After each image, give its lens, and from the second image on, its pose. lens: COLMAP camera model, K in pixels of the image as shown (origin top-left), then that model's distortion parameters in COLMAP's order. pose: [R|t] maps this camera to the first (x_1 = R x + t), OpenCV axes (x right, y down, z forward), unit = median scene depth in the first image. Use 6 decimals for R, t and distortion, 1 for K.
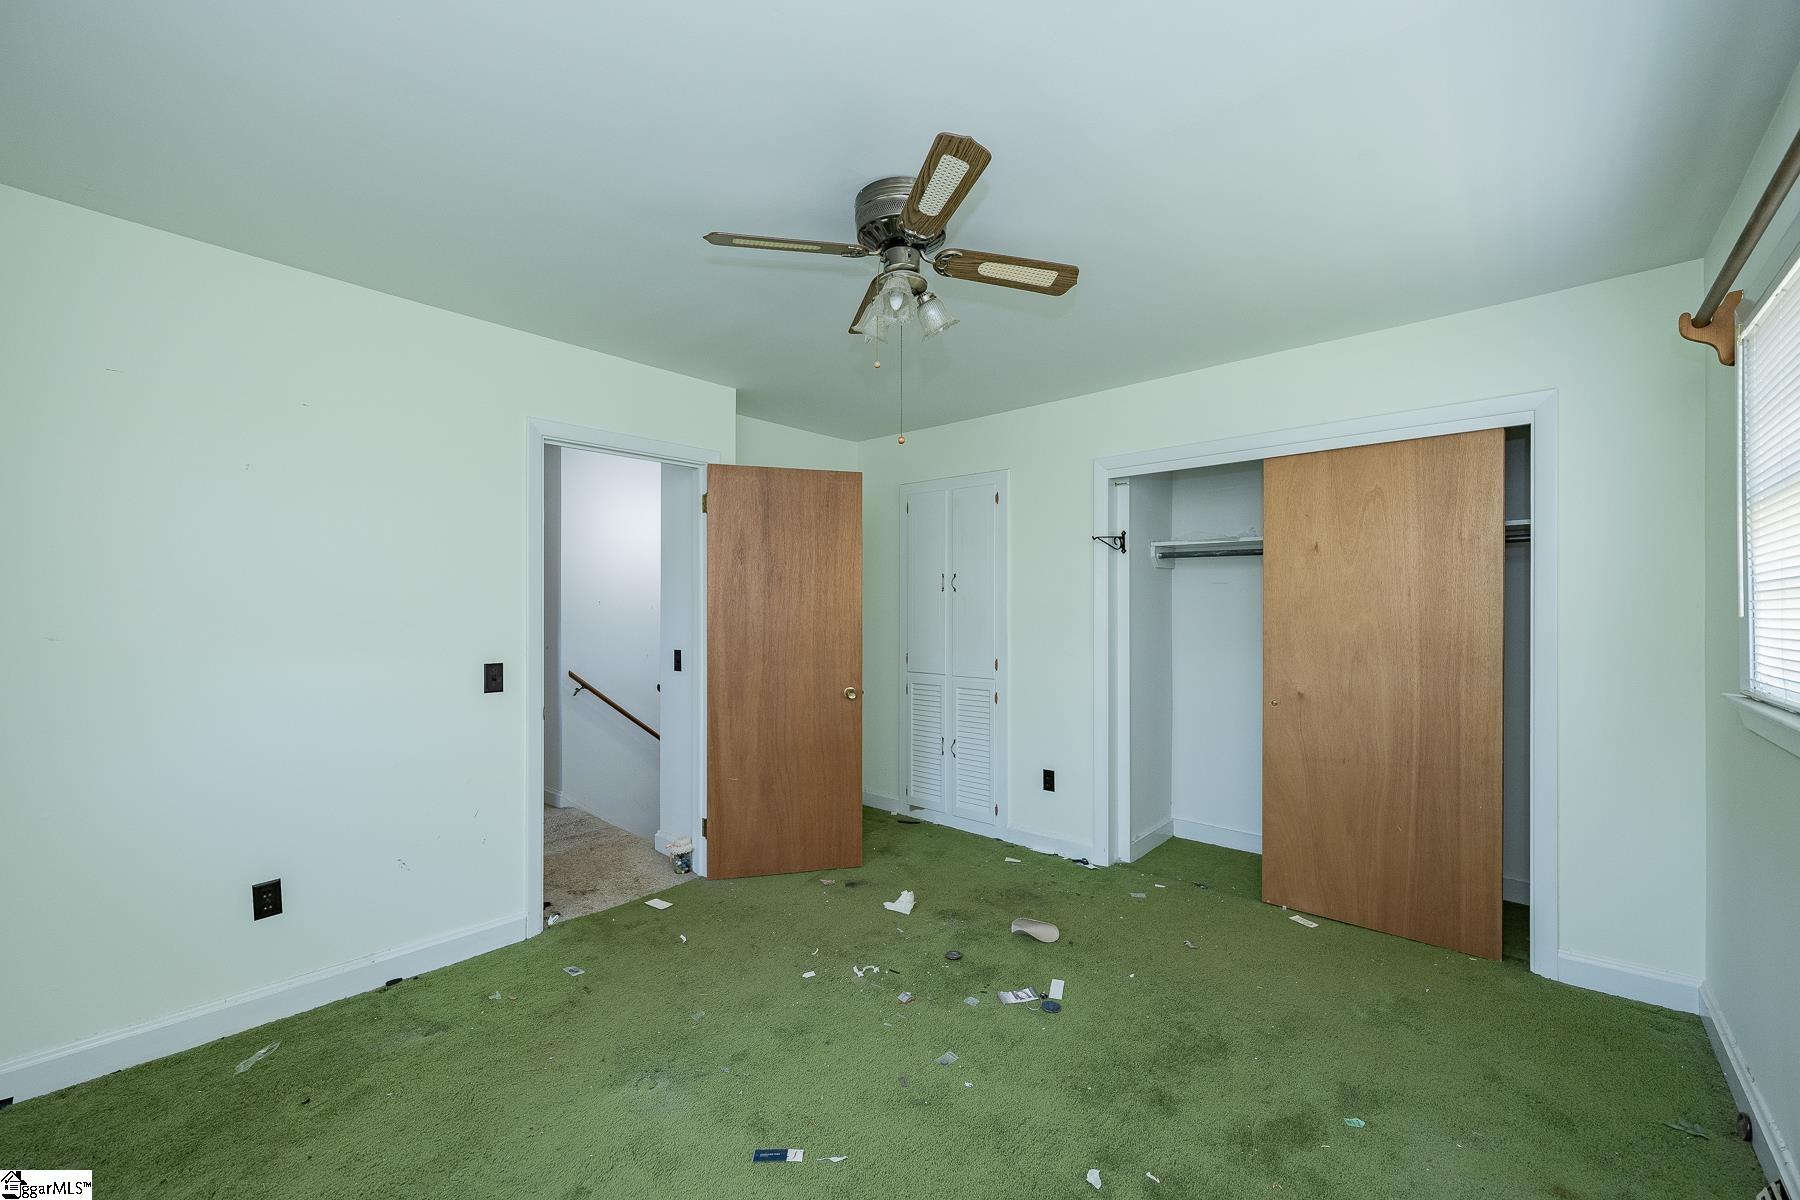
lens RADIAL K [[728.0, 0, 905.9], [0, 728.0, 592.4], [0, 0, 1]] dist [-0.000823, -0.000049]
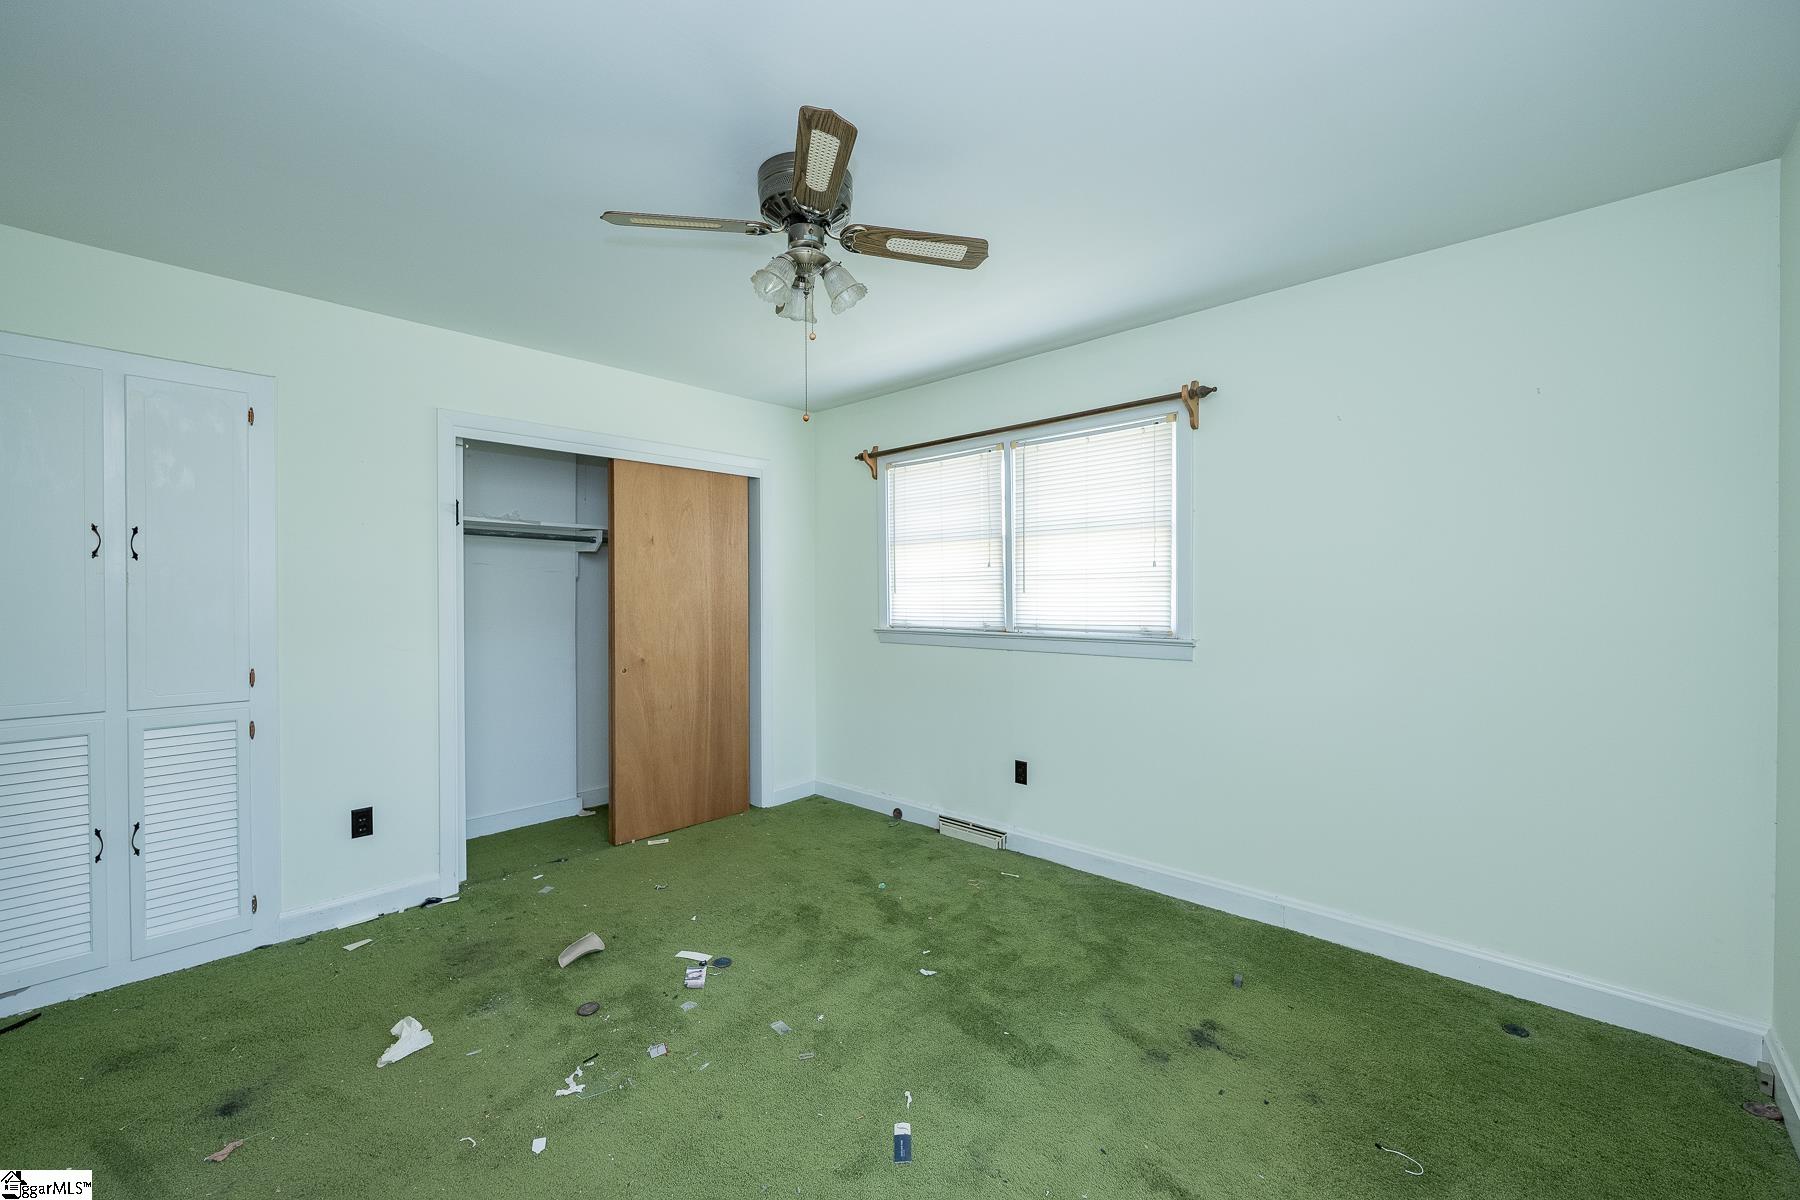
lens RADIAL K [[705.3, 0, 893.9], [0, 705.3, 599.6], [0, 0, 1]] dist [-0.001785, 0.000043]
pose [[0.028465, -0.012043, 0.999522, -0.659507], [-0.018782, 0.999744, 0.012580, 0.016140], [-0.999418, -0.019131, 0.028232, 0.586925]]
